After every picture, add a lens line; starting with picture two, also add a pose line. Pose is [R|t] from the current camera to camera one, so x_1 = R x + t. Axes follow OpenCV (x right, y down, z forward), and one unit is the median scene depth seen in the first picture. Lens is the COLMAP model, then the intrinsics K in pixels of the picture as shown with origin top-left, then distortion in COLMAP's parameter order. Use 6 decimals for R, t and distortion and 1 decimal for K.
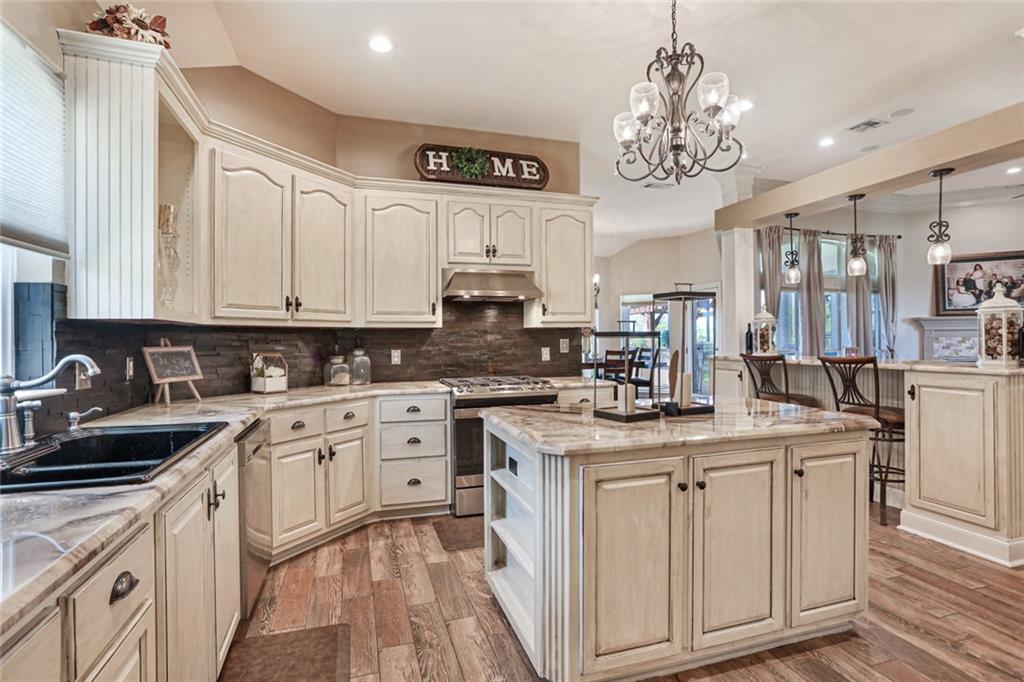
lens RADIAL K [[516.7, 0, 485.3], [0, 516.7, 339.4], [0, 0, 1]] dist [-0.047620, 0.018822]
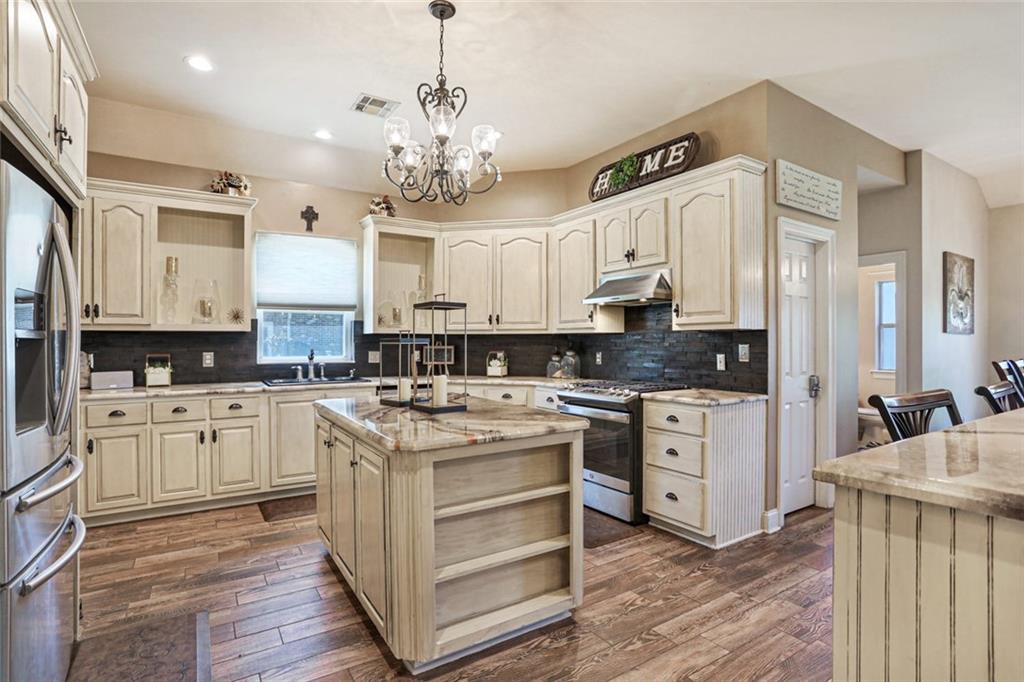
lens RADIAL K [[516.7, 0, 509.0], [0, 516.7, 341.3], [0, 0, 1]] dist [-0.047620, 0.018822]
pose [[0.259693, 0.004616, -0.965680, 0.879269], [-0.001896, 0.999989, 0.004270, -0.007994], [0.965689, 0.000722, 0.259699, 0.495836]]
